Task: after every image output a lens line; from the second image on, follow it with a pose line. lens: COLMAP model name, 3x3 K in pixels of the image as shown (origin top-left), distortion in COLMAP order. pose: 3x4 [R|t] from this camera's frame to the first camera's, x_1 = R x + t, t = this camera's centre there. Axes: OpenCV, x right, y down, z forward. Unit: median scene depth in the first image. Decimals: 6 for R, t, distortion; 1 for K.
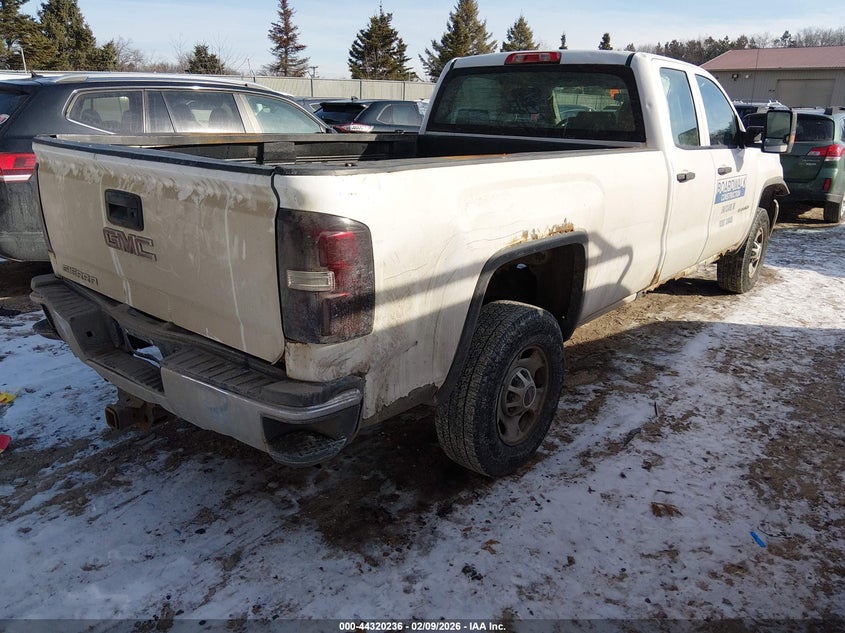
lens RADIAL K [[668.1, 0, 422.5], [0, 668.1, 316.5], [0, 0, 1]] dist [0.004149, -0.085194]
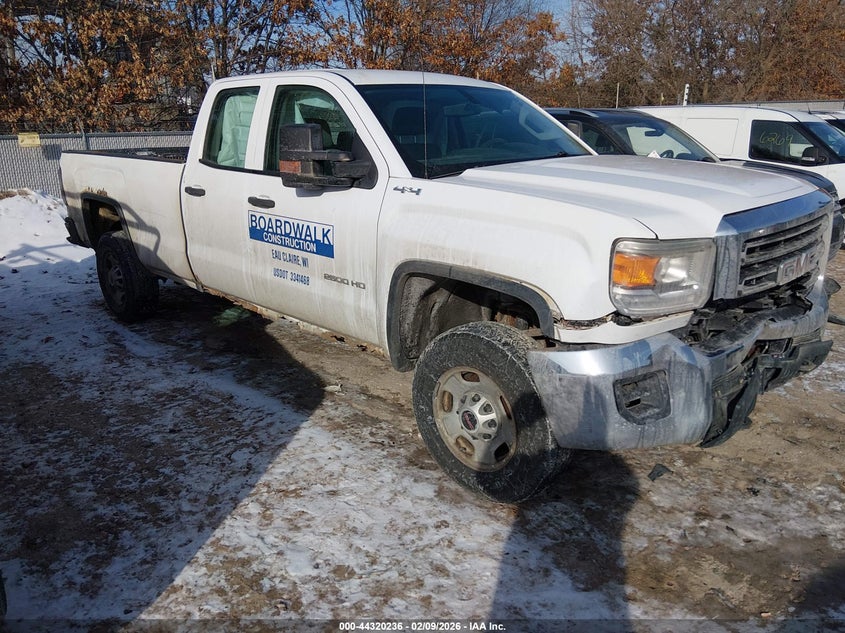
lens RADIAL K [[668.1, 0, 422.5], [0, 668.1, 316.5], [0, 0, 1]] dist [0.004149, -0.085194]
pose [[-0.113060, 0.257532, -0.959633, 1.471535], [-0.299733, 0.911990, 0.280060, -0.447081], [0.947300, 0.319297, -0.025919, 1.476915]]
